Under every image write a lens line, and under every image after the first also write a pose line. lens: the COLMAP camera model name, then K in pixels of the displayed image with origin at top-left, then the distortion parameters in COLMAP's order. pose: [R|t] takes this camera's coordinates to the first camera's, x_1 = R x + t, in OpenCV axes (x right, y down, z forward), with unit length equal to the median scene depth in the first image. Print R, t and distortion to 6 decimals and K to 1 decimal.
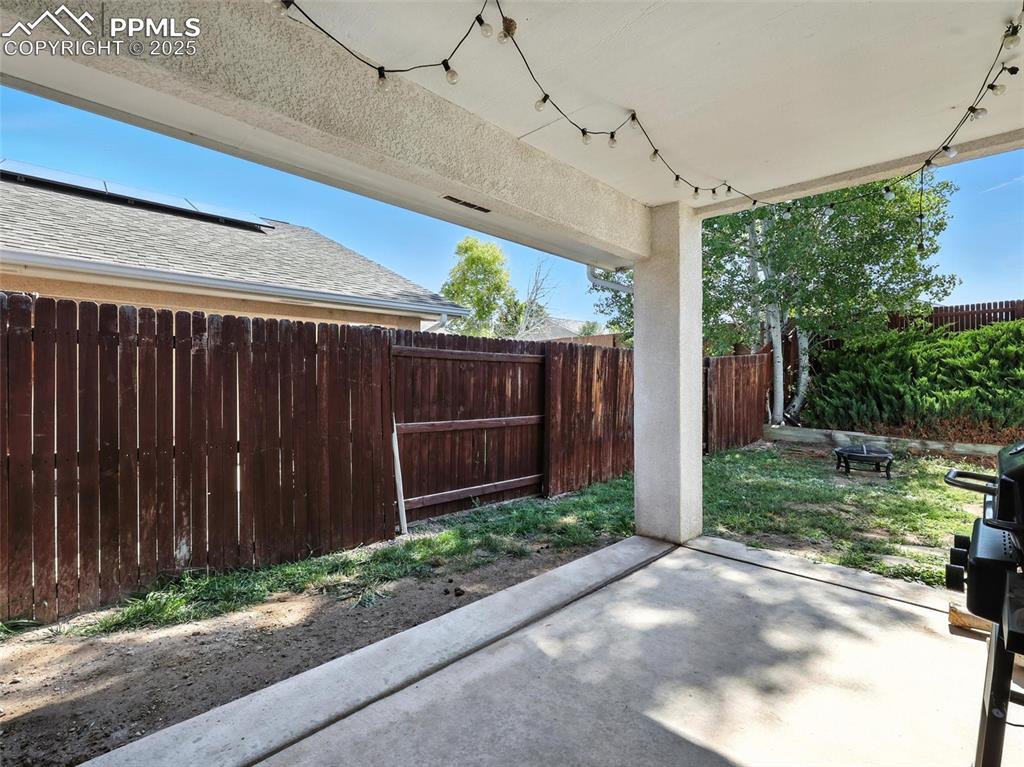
lens RADIAL K [[481.1, 0, 510.4], [0, 481.1, 384.2], [0, 0, 1]] dist [0.004827, 0.000485]
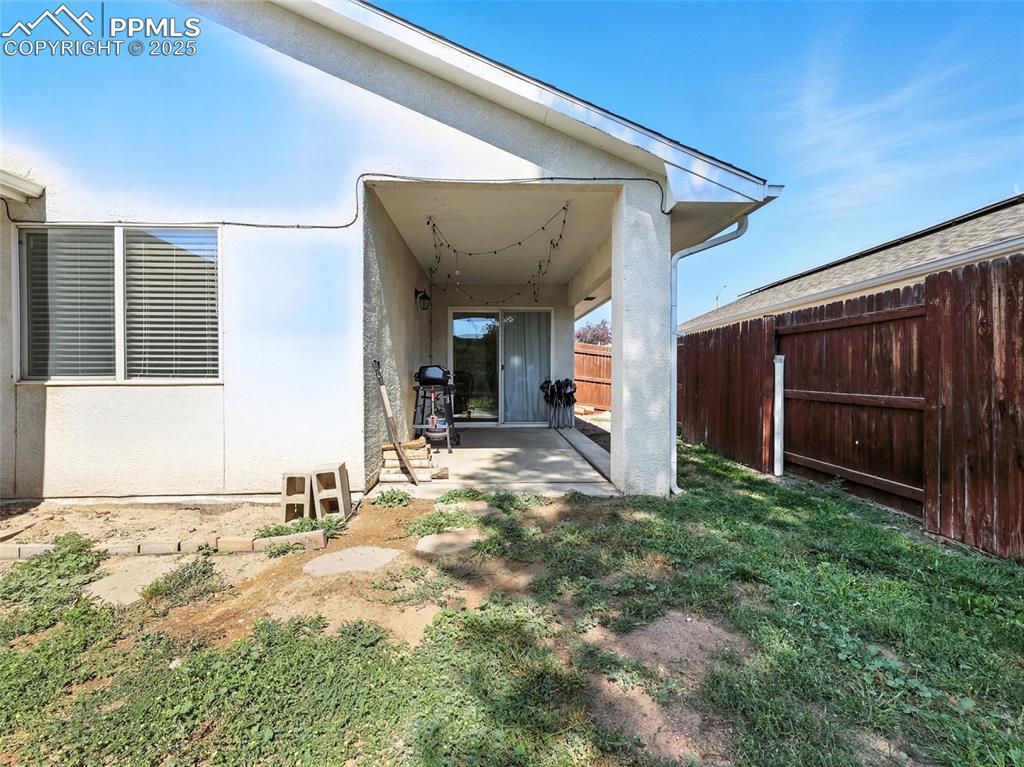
lens RADIAL K [[481.1, 0, 512.3], [0, 481.1, 378.8], [0, 0, 1]] dist [0.004827, 0.000485]
pose [[-0.689382, 0.002443, -0.724394, 0.973109], [-0.004157, 0.999965, 0.007328, 0.042324], [0.724386, 0.008063, -0.689348, 1.142470]]
